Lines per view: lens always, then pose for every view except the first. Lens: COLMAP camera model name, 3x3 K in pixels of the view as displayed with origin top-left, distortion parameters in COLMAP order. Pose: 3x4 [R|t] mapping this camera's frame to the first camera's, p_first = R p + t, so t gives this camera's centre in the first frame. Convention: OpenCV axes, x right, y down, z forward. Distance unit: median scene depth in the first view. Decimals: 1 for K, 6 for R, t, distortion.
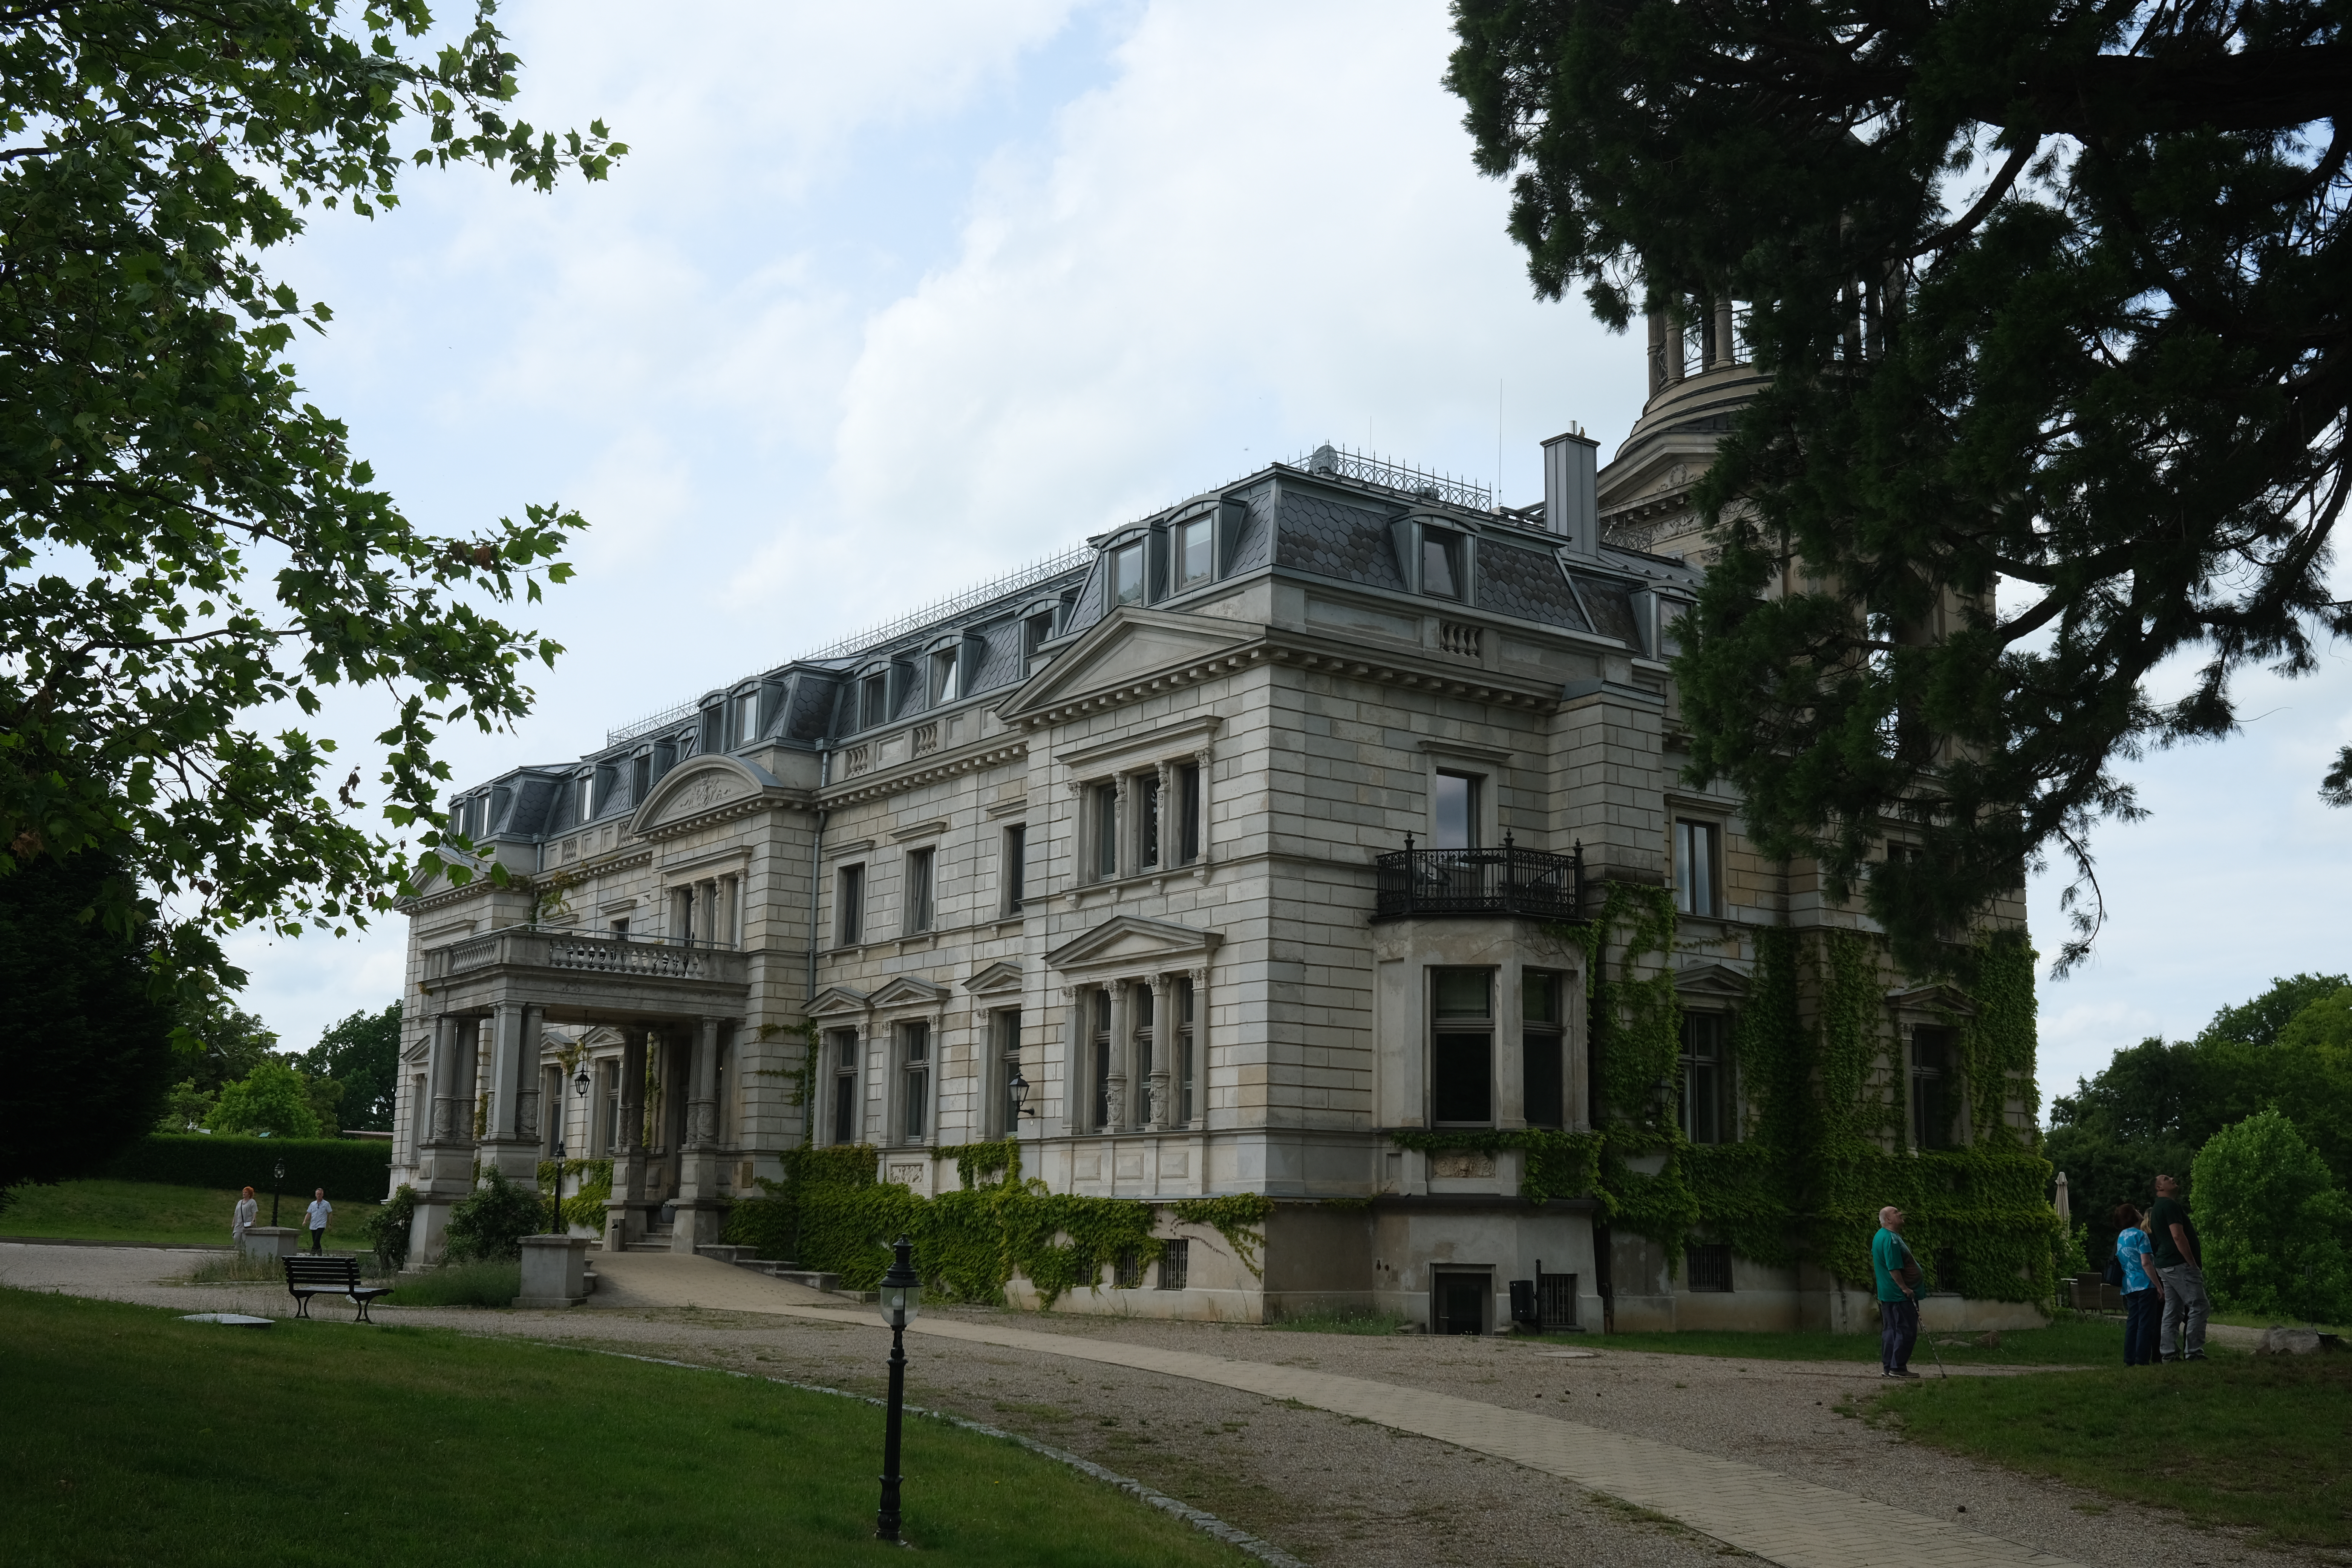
lens RADIAL K [[2412.6, 0, 1162.8], [0, 2412.6, 788.5], [0, 0, 1]] dist [-0.067318, 0.199879]
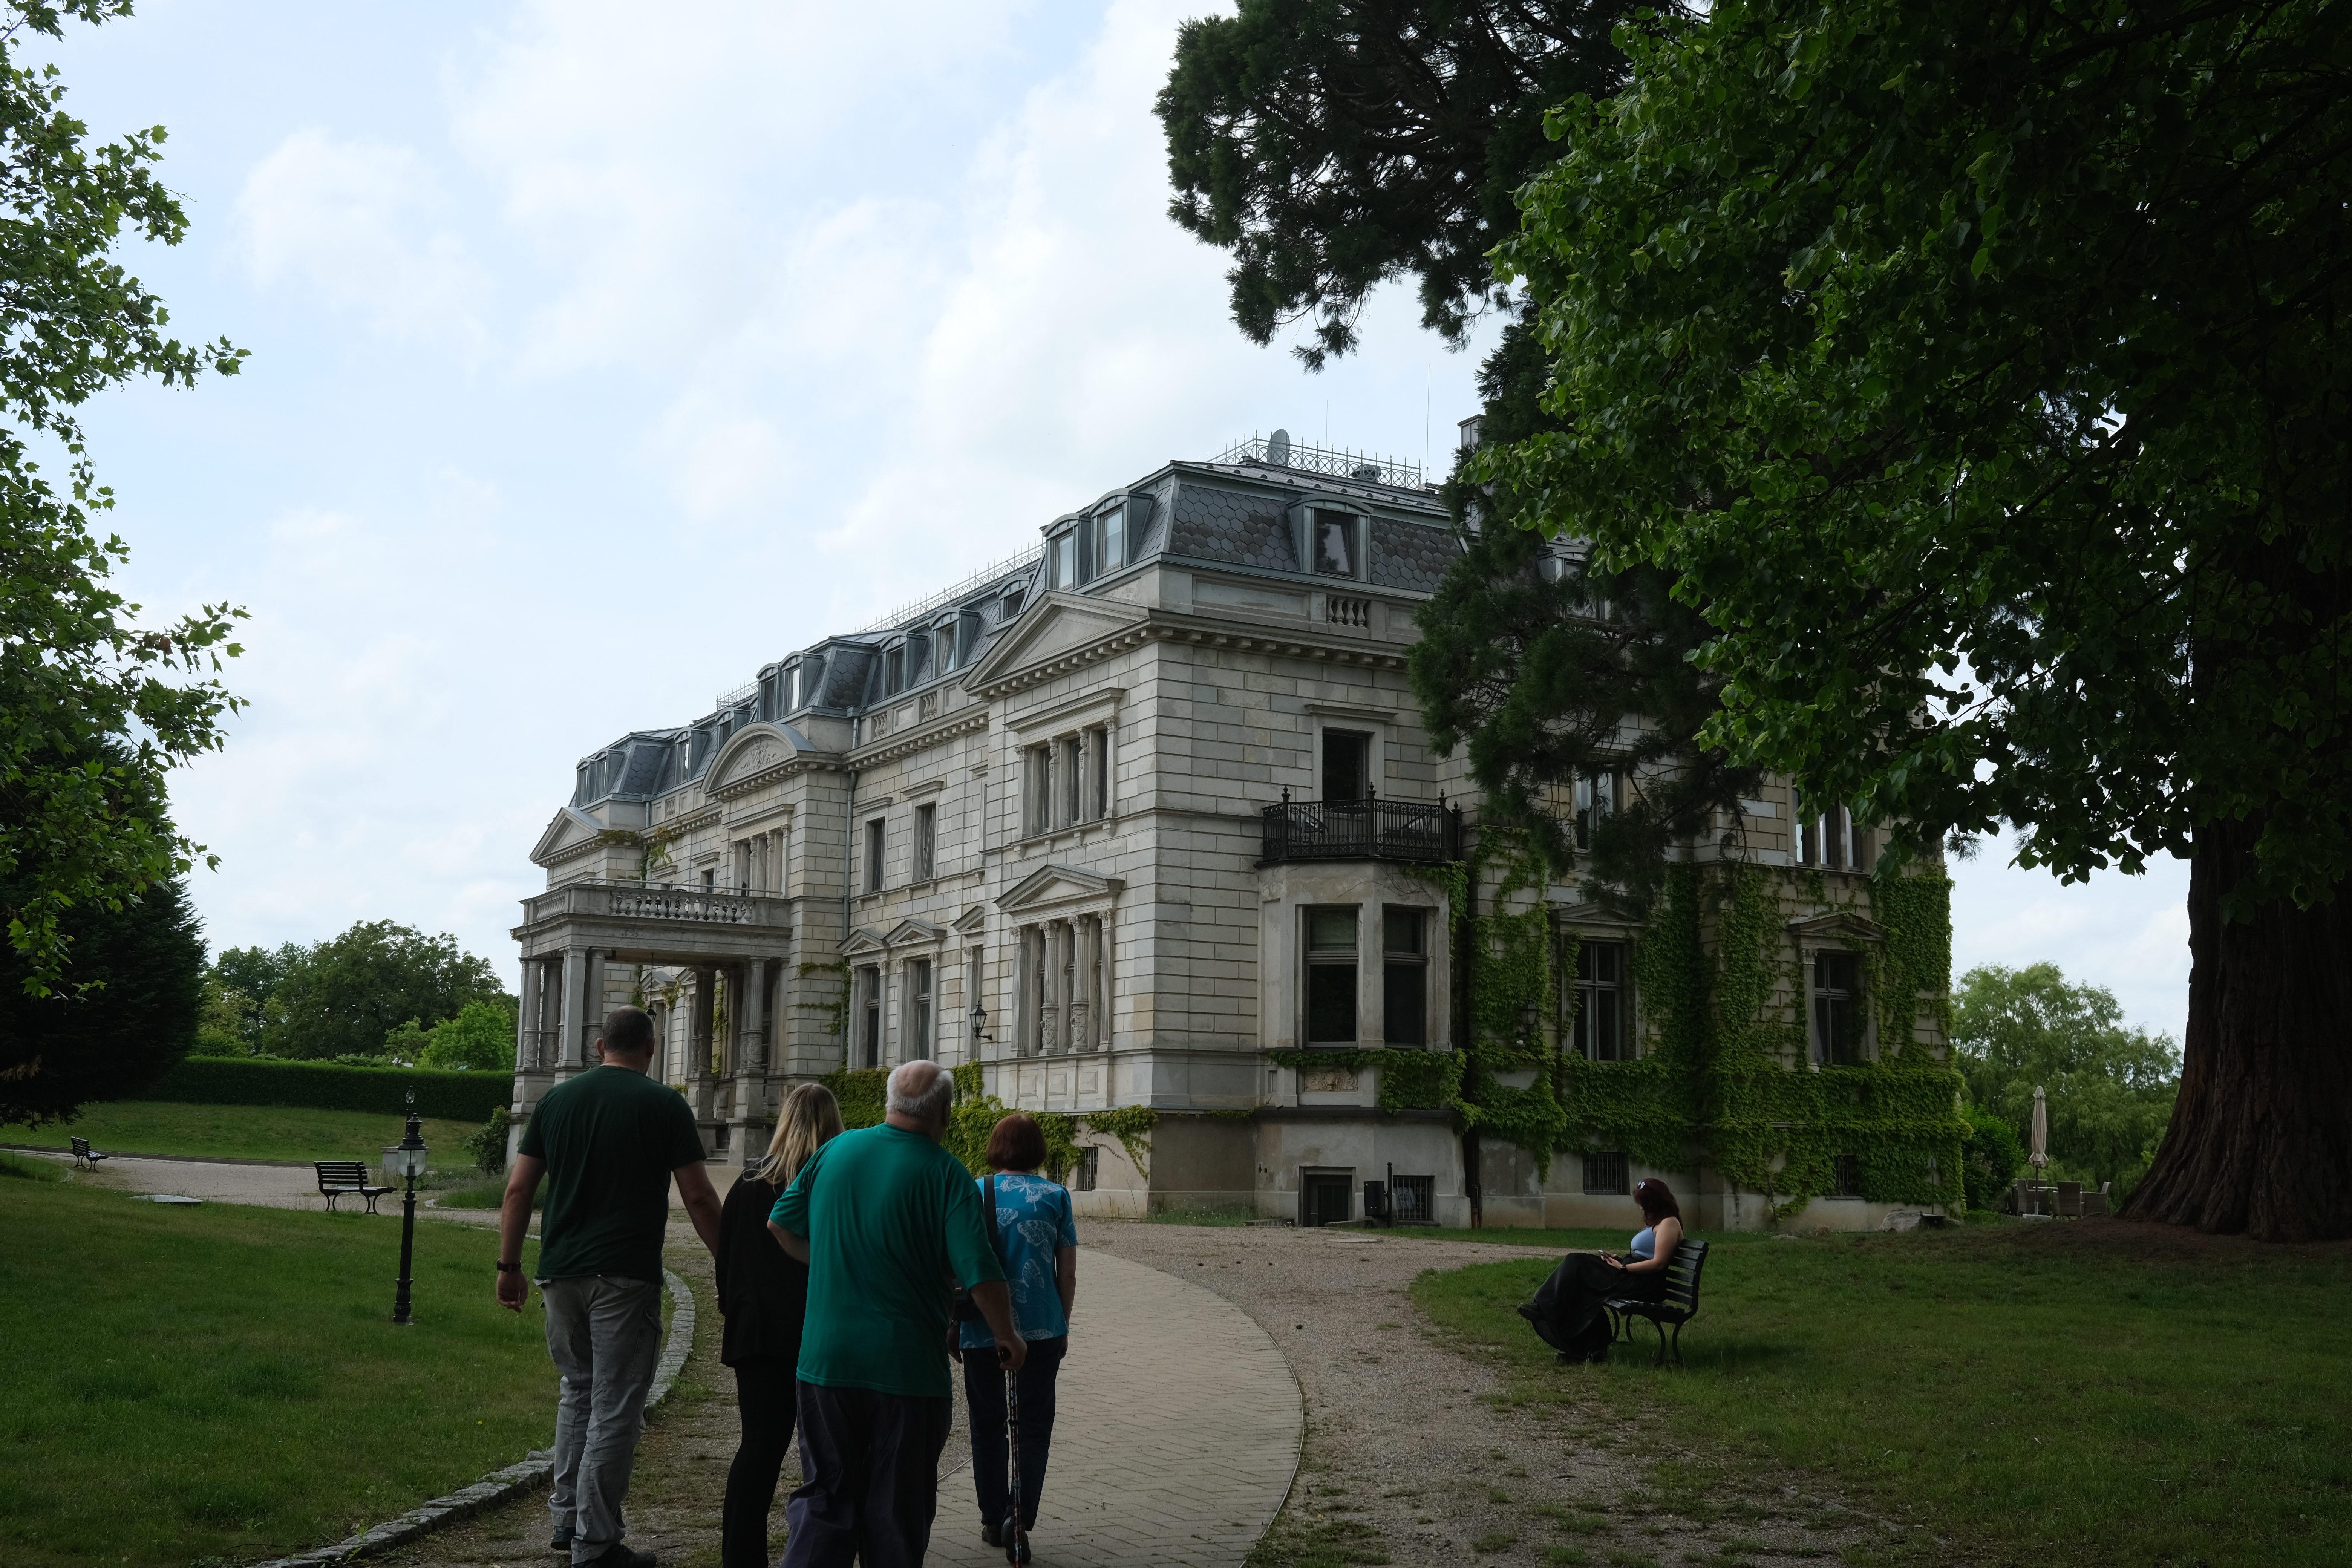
lens RADIAL K [[2412.6, 0, 1162.8], [0, 2412.6, 788.5], [0, 0, 1]] dist [-0.067318, 0.199879]
pose [[0.993748, -0.020814, -0.109692, 0.158601], [0.023931, 0.999344, 0.027178, -0.012416], [0.109055, -0.029633, 0.993594, -0.120683]]
